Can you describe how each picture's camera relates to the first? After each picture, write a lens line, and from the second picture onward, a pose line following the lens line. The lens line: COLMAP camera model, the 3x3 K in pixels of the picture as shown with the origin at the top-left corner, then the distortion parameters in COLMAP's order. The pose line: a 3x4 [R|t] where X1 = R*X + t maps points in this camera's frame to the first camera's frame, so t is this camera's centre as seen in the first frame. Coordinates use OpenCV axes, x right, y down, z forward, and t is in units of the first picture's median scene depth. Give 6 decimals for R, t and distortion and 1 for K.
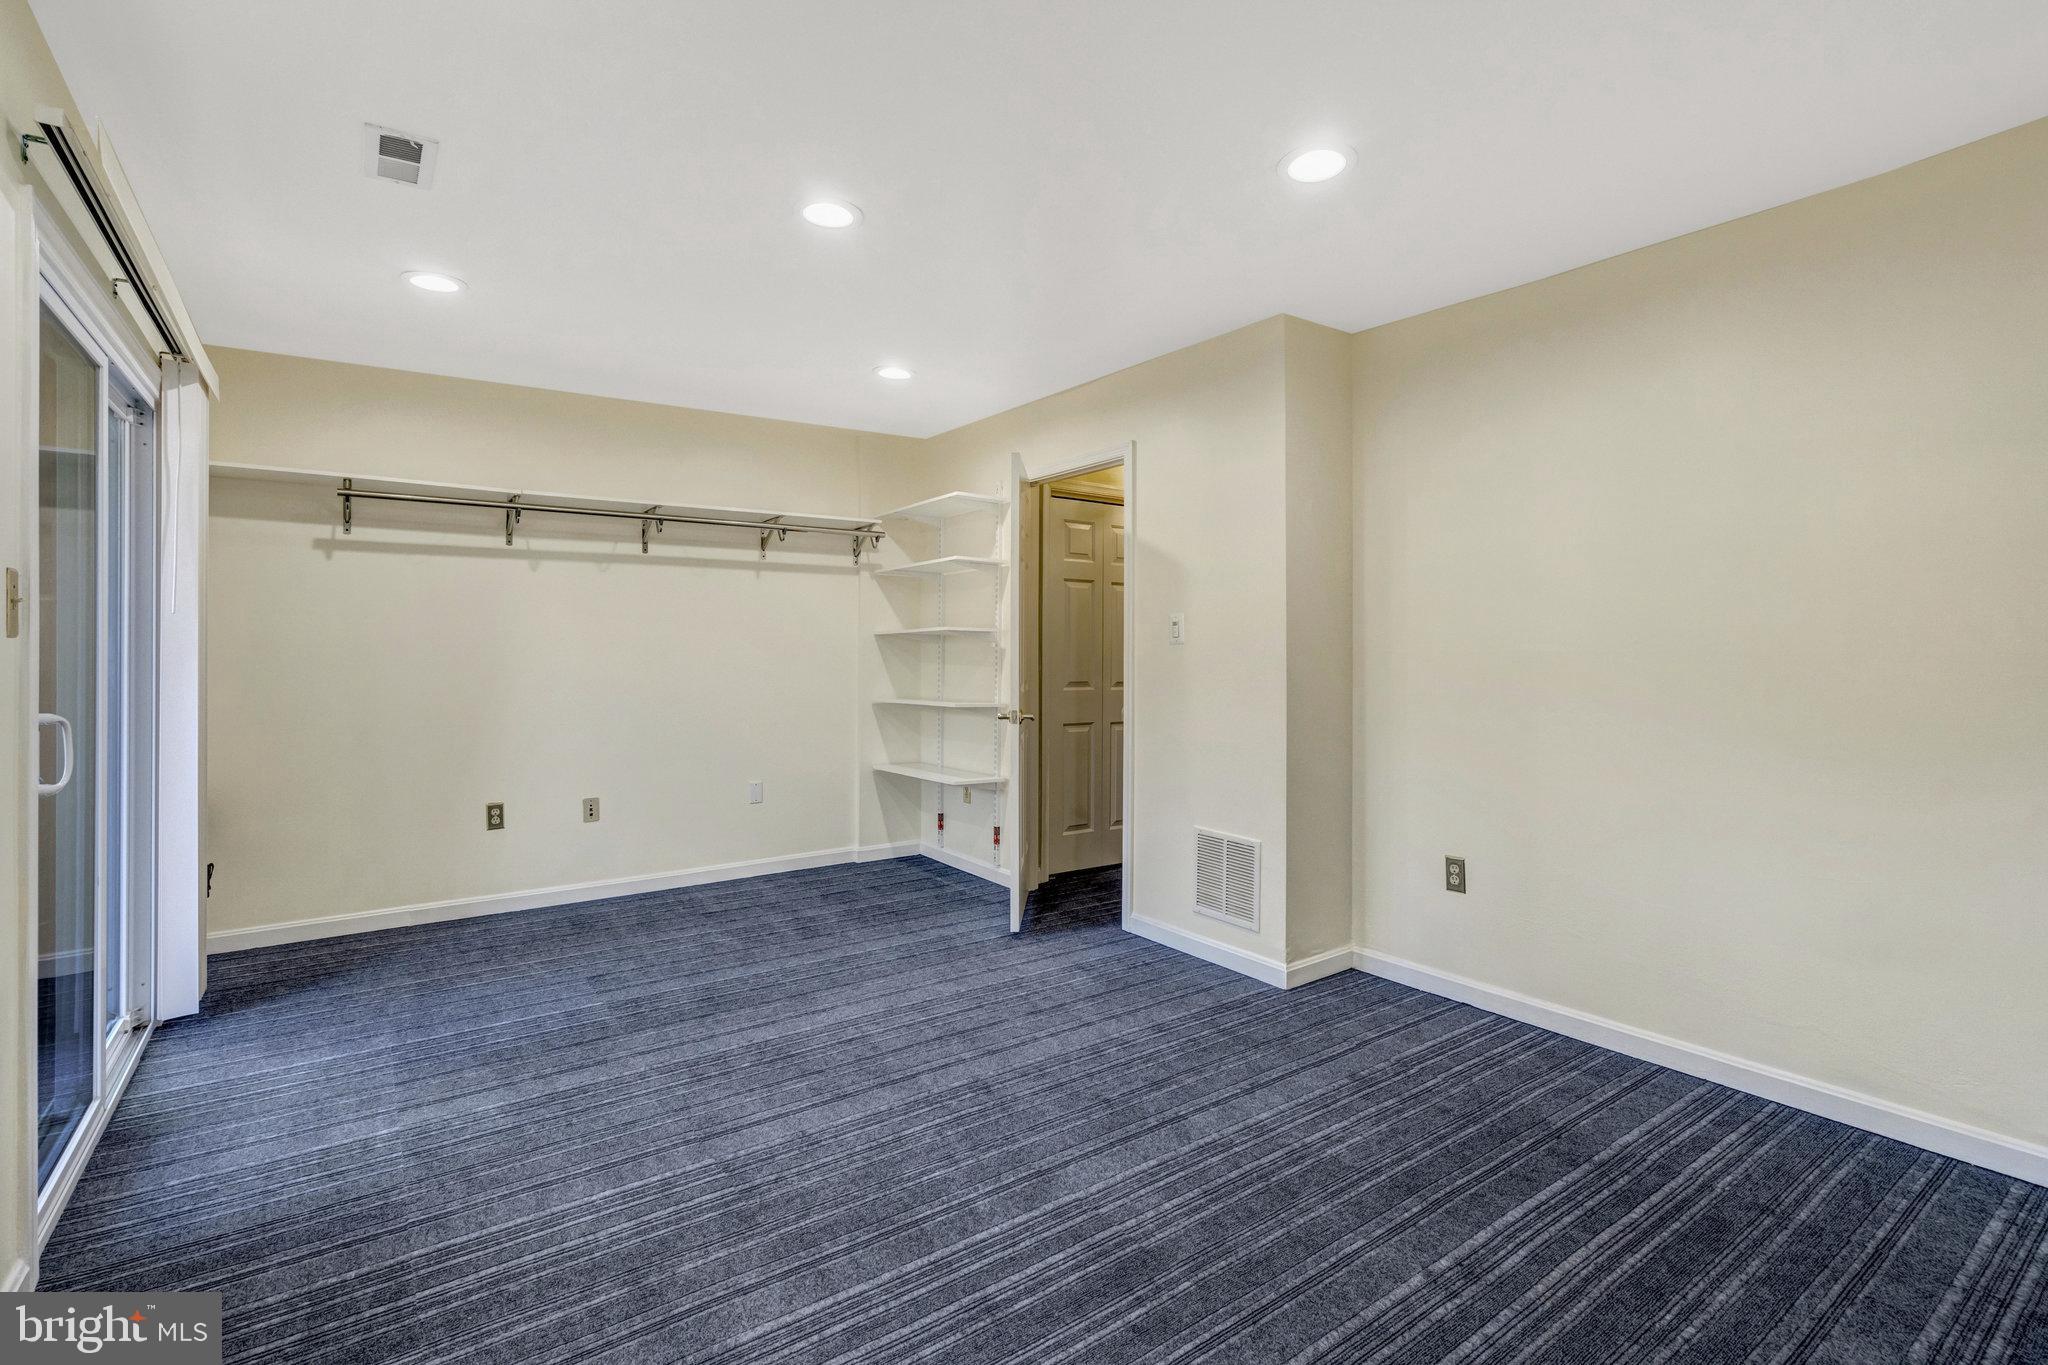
lens RADIAL K [[944.1, 0, 1012.8], [0, 944.1, 667.5], [0, 0, 1]] dist [-0.004785, 0.000836]
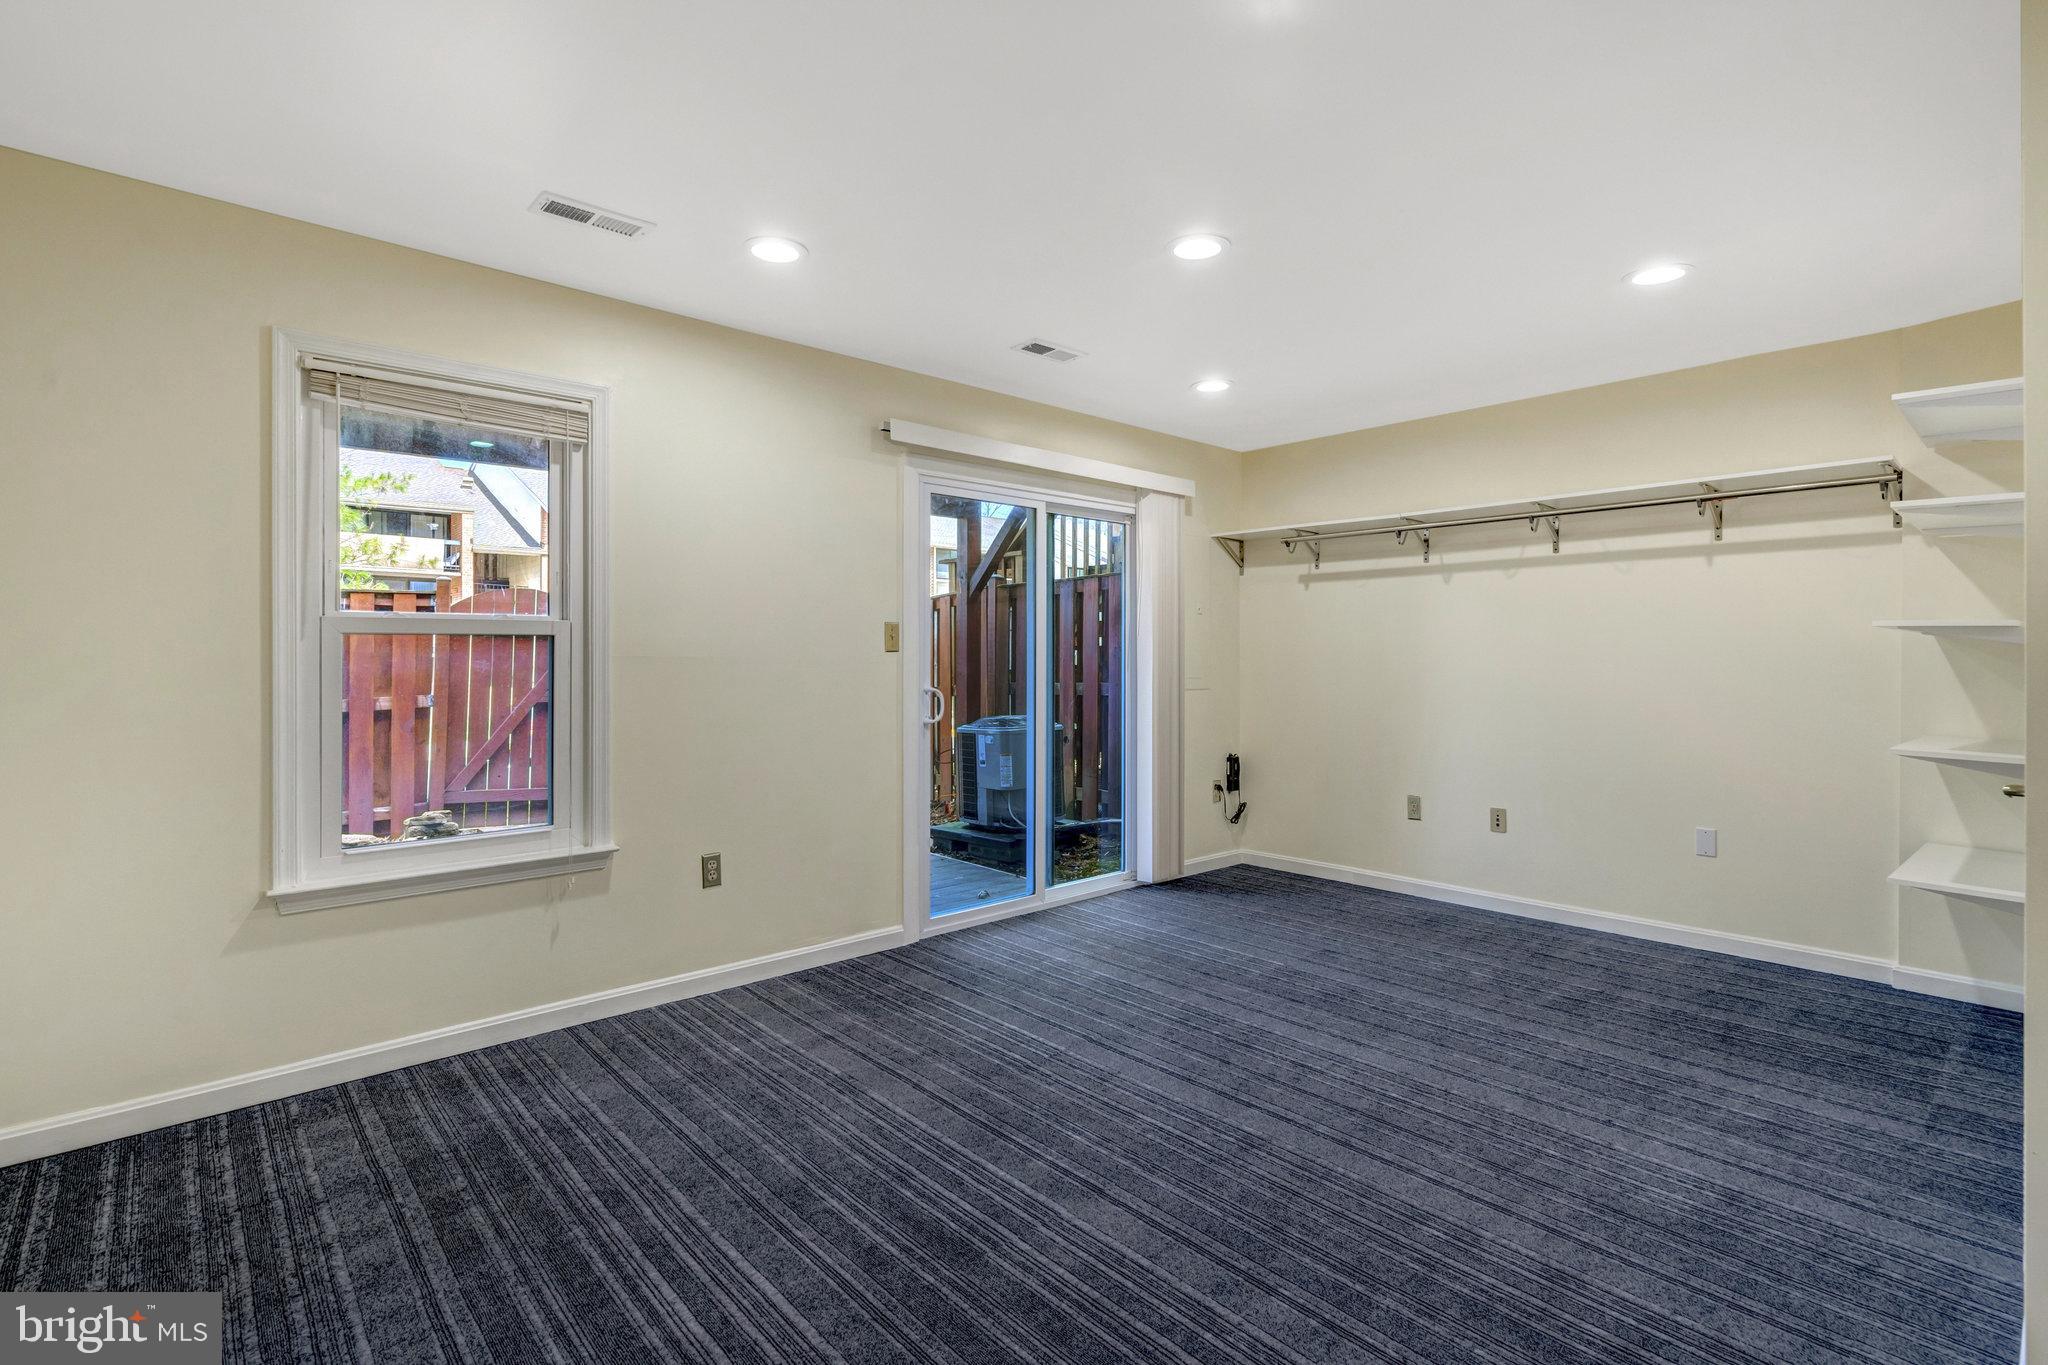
lens RADIAL K [[944.1, 0, 1012.8], [0, 944.1, 667.5], [0, 0, 1]] dist [-0.004785, 0.000836]
pose [[0.115691, 0.009253, -0.993242, 0.714254], [-0.019975, 0.999776, 0.006988, -0.008474], [0.993084, 0.019032, 0.115850, 0.571108]]
